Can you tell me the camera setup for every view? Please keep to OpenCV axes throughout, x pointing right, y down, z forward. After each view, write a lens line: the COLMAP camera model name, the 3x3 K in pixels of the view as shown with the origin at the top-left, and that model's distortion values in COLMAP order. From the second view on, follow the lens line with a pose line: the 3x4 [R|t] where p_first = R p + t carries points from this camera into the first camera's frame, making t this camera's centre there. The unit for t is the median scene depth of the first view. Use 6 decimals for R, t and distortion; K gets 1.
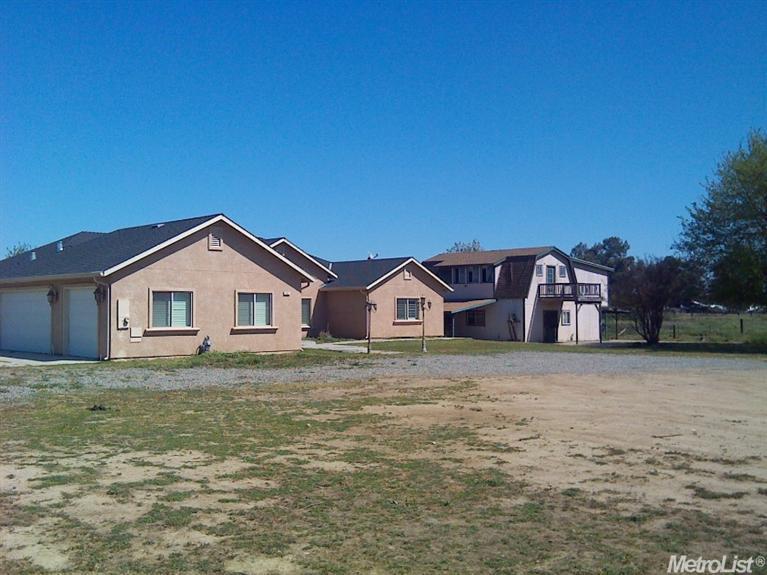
lens RADIAL K [[817.4, 0, 392.9], [0, 817.4, 286.5], [0, 0, 1]] dist [0.069521, -0.168919]
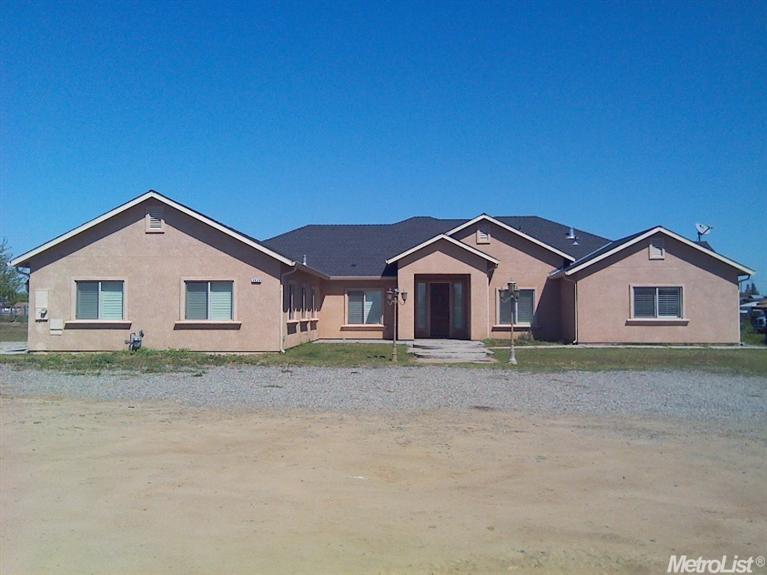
lens RADIAL K [[817.4, 0, 392.9], [0, 817.4, 286.5], [0, 0, 1]] dist [0.069521, -0.168919]
pose [[0.675267, -0.021178, -0.737269, 0.661096], [0.019789, 0.999748, -0.010593, 0.030221], [0.737307, -0.007437, 0.675516, 0.657487]]
